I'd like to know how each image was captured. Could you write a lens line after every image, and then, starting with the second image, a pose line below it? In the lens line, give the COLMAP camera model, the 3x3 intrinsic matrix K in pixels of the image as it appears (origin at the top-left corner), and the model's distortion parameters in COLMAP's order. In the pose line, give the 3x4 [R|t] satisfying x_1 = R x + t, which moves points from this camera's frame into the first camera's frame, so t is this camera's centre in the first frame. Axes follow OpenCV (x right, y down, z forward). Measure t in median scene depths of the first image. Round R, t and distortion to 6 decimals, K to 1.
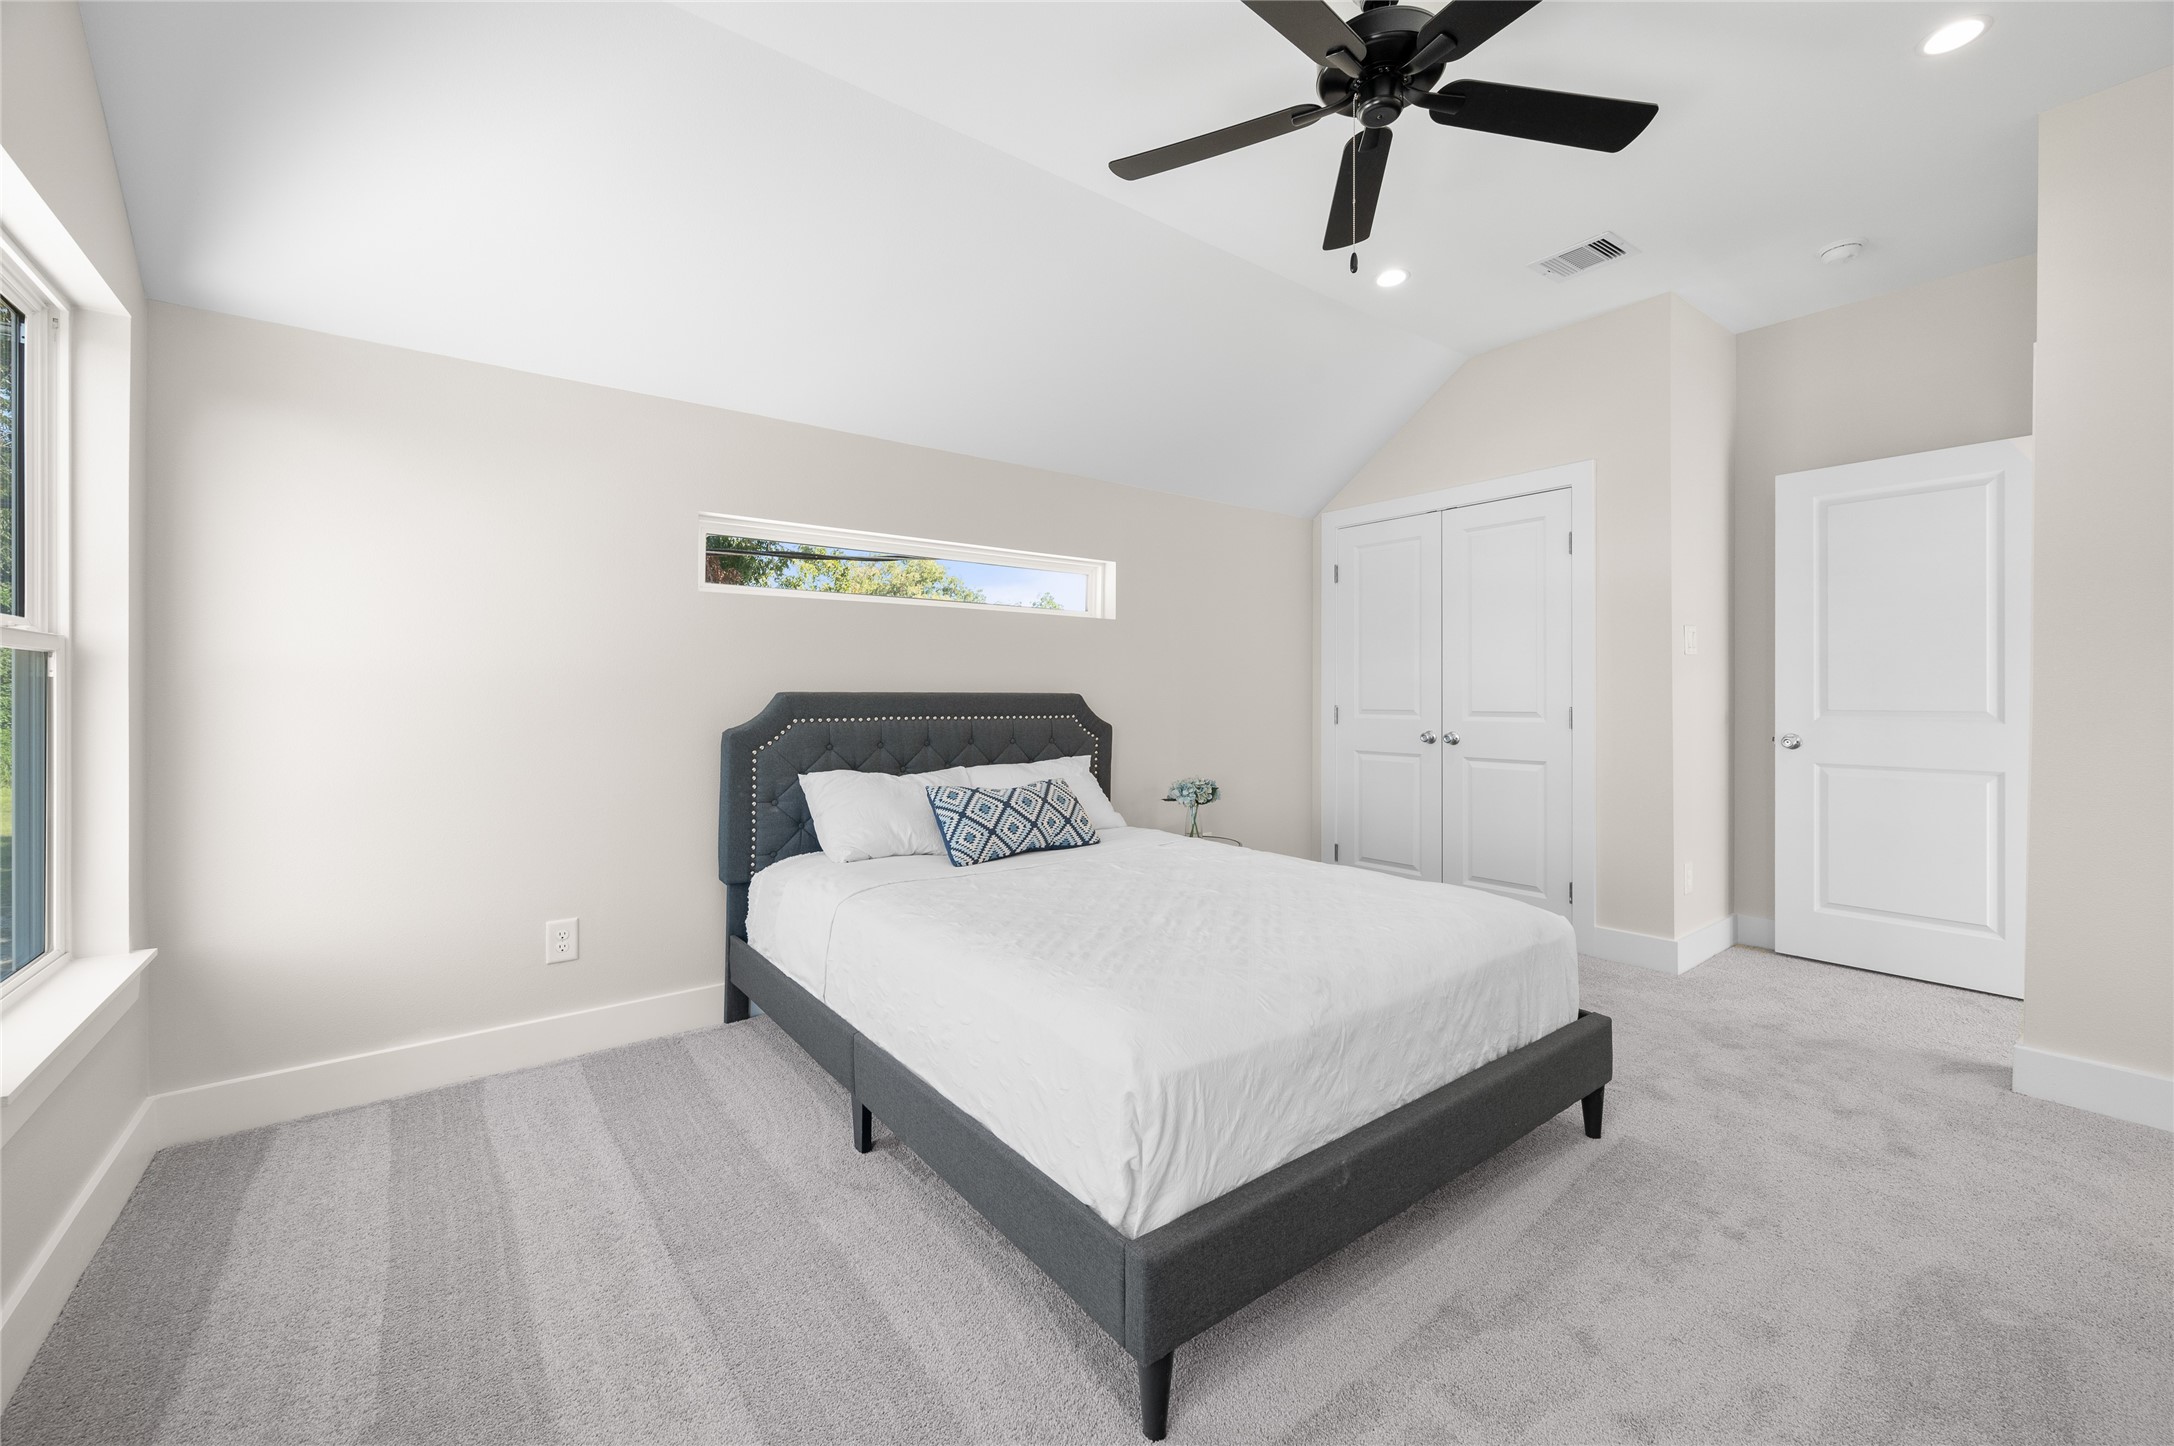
lens RADIAL K [[866.8, 0, 1079.7], [0, 866.8, 696.1], [0, 0, 1]] dist [-0.000312, -0.000143]
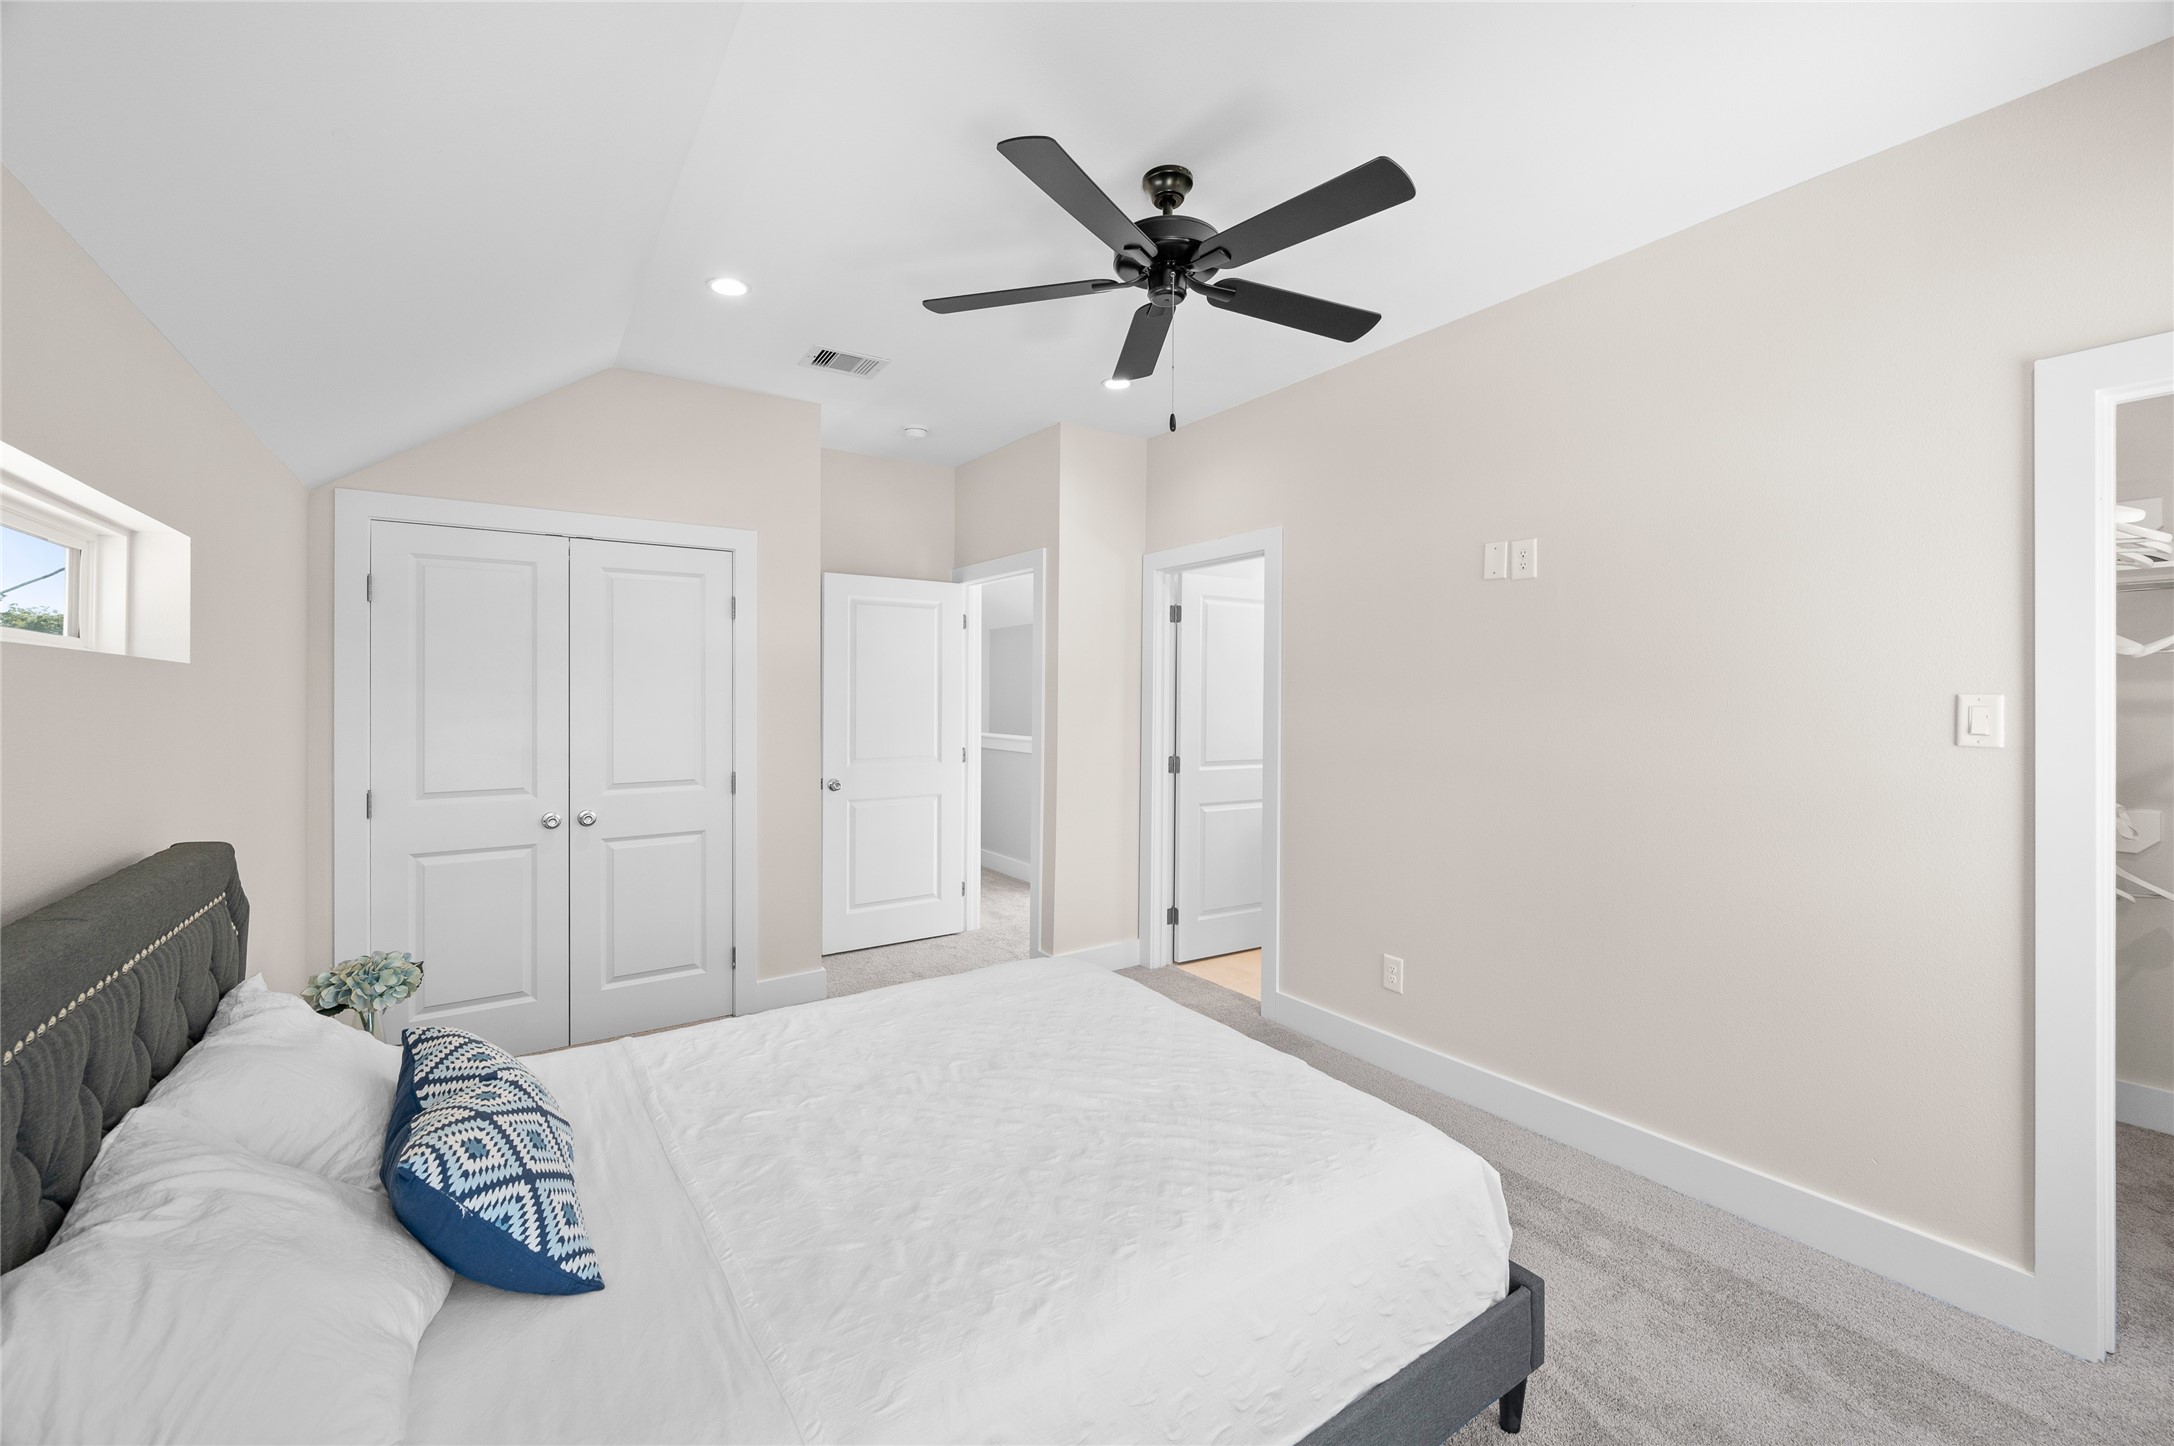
lens RADIAL K [[866.8, 0, 1079.7], [0, 866.8, 696.1], [0, 0, 1]] dist [-0.000312, -0.000143]
pose [[0.057898, 0.001624, 0.998321, -0.374966], [0.006260, 0.999978, -0.001990, -0.064657], [-0.998303, 0.006365, 0.057887, 0.503235]]
